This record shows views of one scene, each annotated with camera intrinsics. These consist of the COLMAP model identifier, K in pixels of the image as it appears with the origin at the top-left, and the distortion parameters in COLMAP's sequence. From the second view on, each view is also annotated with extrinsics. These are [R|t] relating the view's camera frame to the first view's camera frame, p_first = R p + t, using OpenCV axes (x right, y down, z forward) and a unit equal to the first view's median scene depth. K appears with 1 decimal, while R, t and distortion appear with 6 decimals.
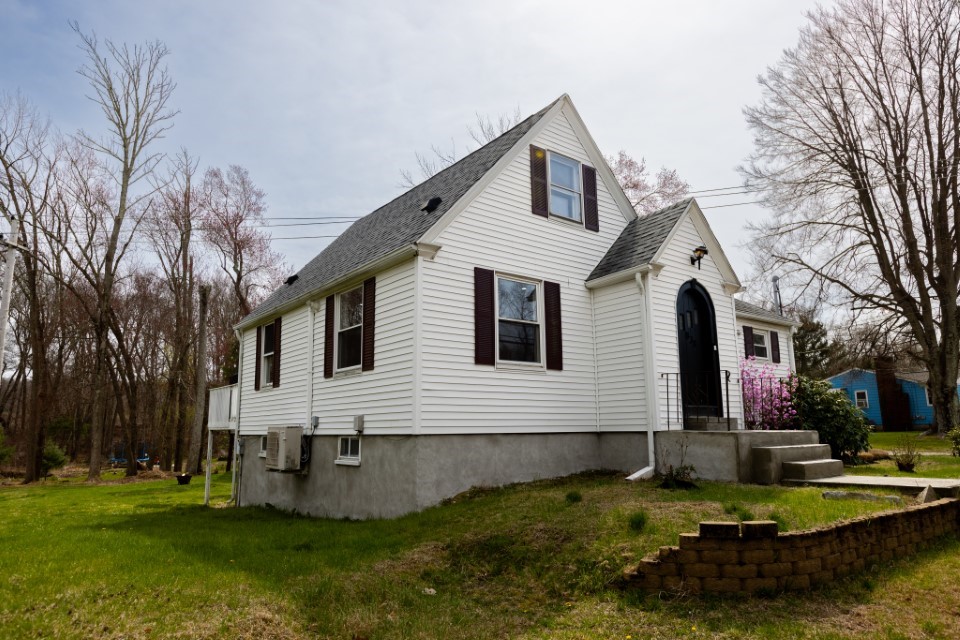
lens RADIAL K [[601.8, 0, 480.0], [0, 601.8, 320.0], [0, 0, 1]] dist [-0.001361, -0.000779]
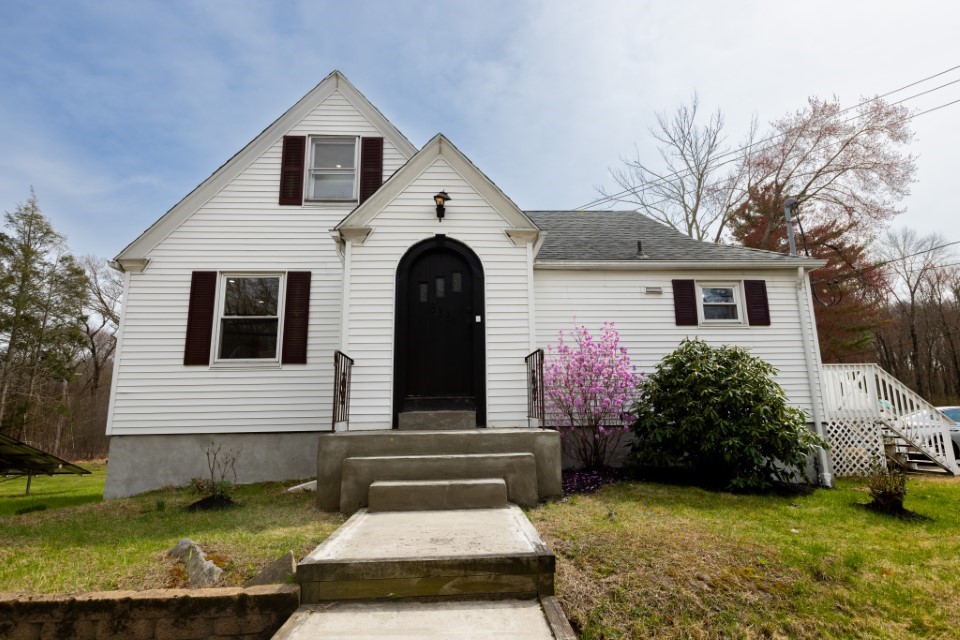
lens RADIAL K [[493.2, 0, 478.1], [0, 493.2, 326.5], [0, 0, 1]] dist [0.000375, -0.000022]
pose [[0.826812, -0.114163, -0.550771, 0.800257], [0.110974, 0.993048, -0.039245, 0.087773], [0.551422, -0.028673, 0.833733, 0.529449]]
